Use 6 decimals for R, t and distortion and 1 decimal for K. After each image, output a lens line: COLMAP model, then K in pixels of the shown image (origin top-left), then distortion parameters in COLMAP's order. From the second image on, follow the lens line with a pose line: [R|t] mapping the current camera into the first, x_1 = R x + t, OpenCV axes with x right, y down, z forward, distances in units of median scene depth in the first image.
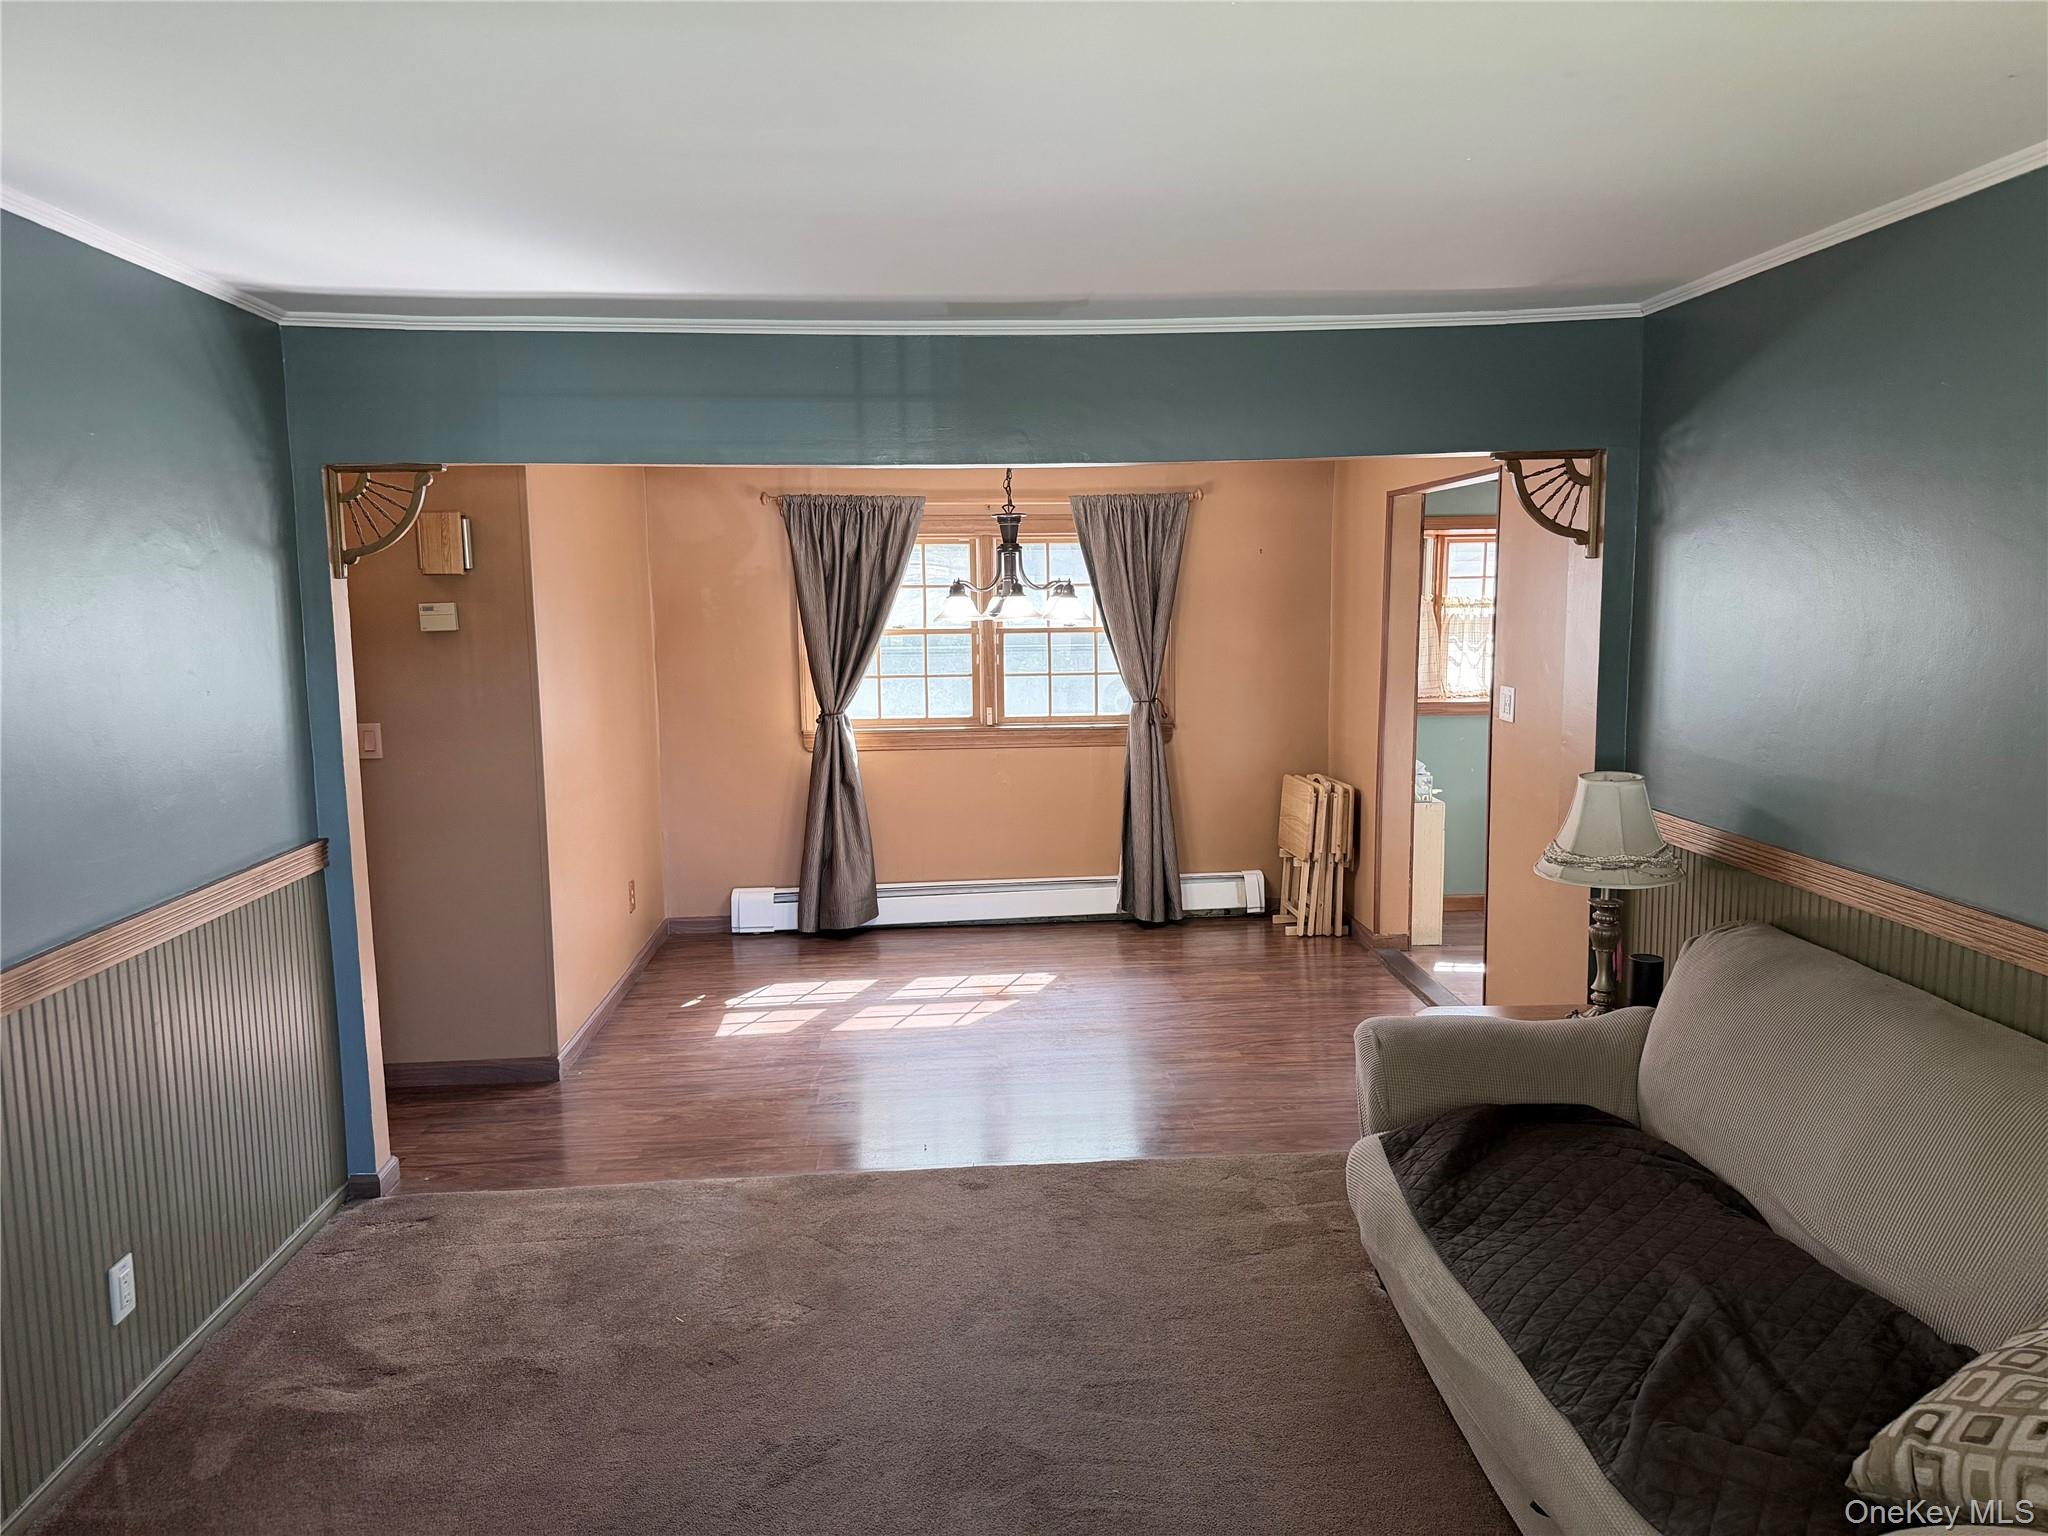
lens RADIAL K [[1440.7, 0, 1023.9], [0, 1440.7, 759.6], [0, 0, 1]] dist [0.000675, -0.003646]
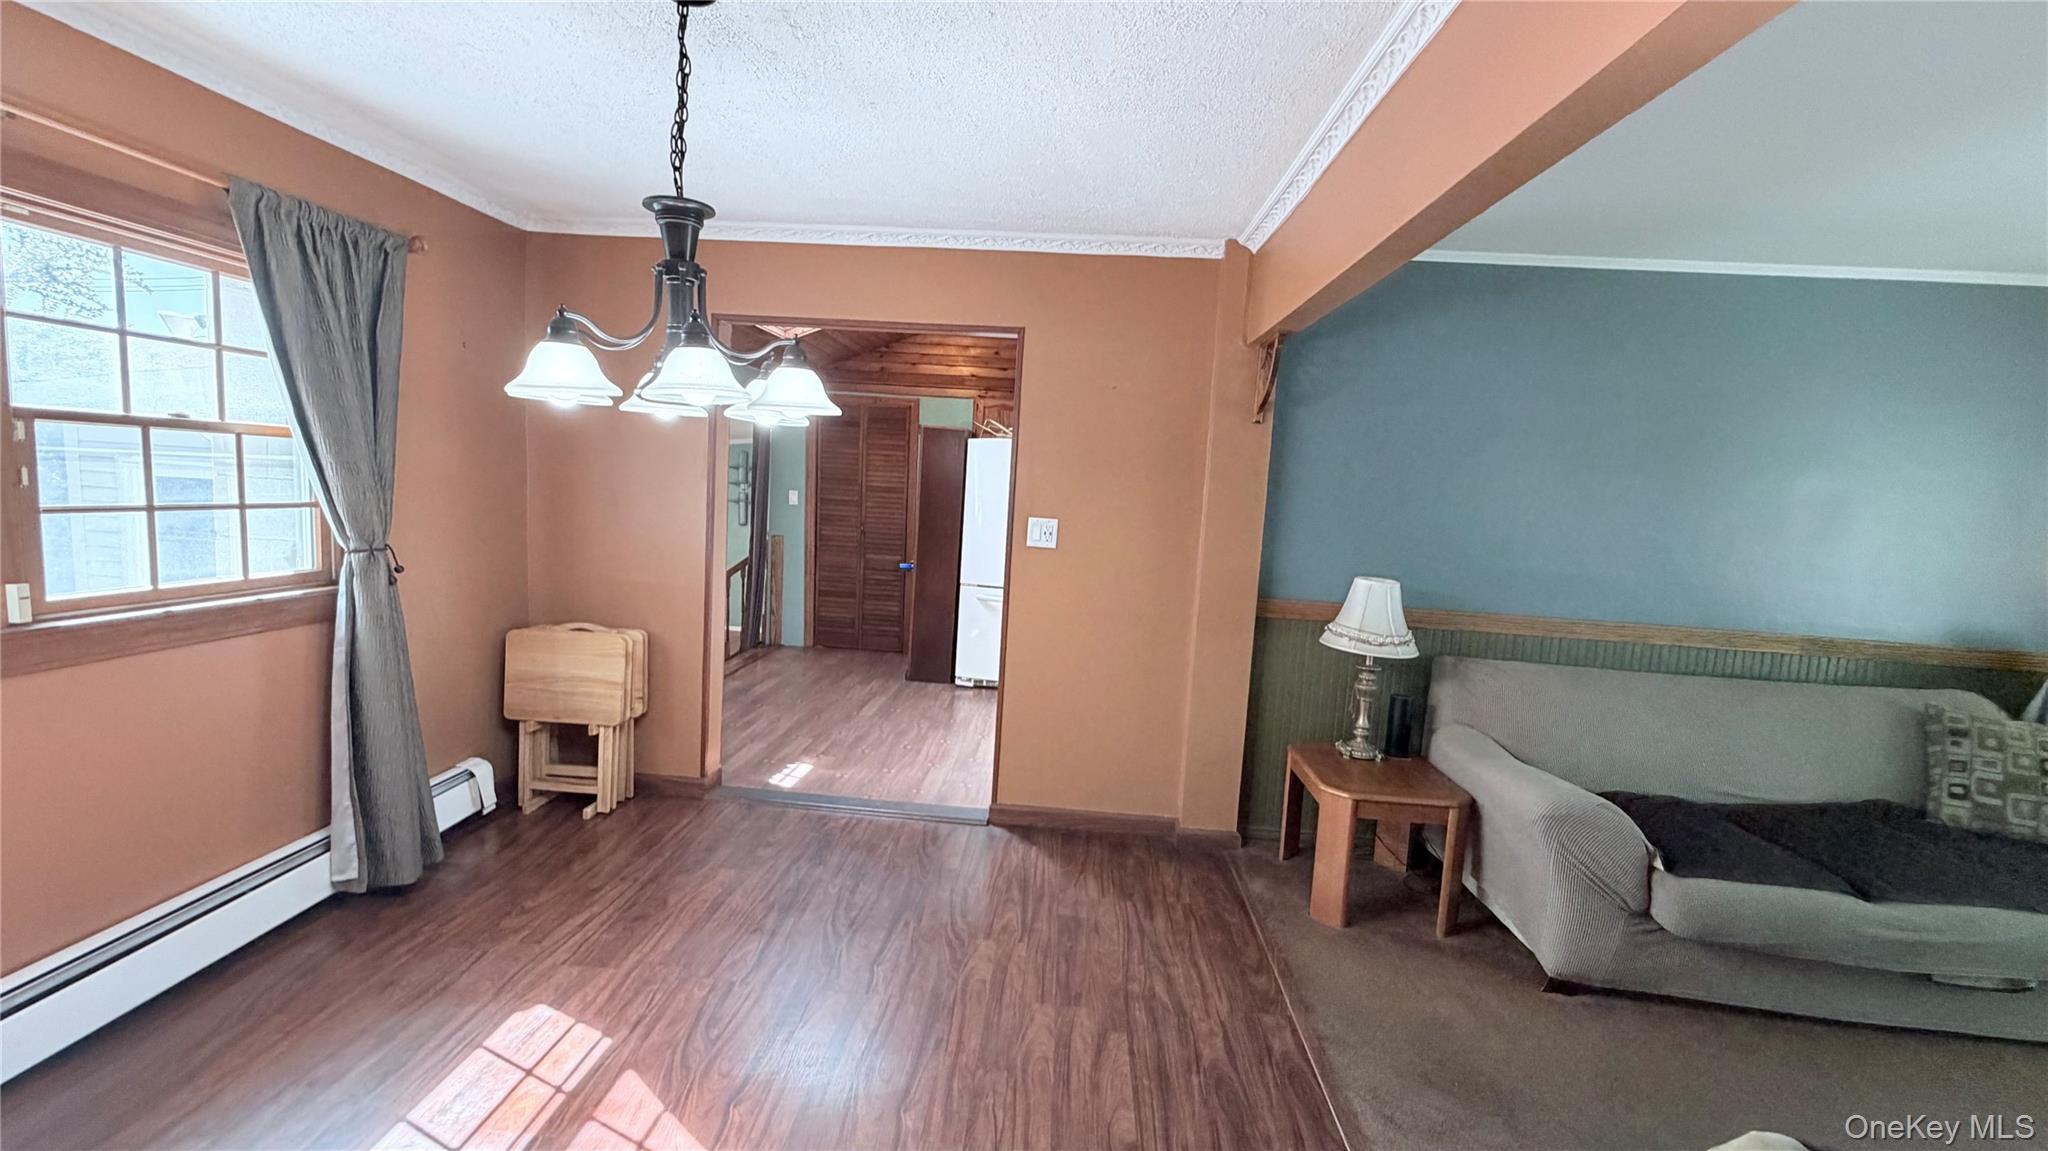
lens RADIAL K [[798.0, 0, 999.9], [0, 798.0, 570.0], [0, 0, 1]] dist [0.002793, 0.000701]
pose [[0.134189, -0.076071, 0.988032, -0.227619], [0.060476, 0.995819, 0.068457, -0.039172], [-0.989109, 0.050566, 0.138228, 0.663668]]
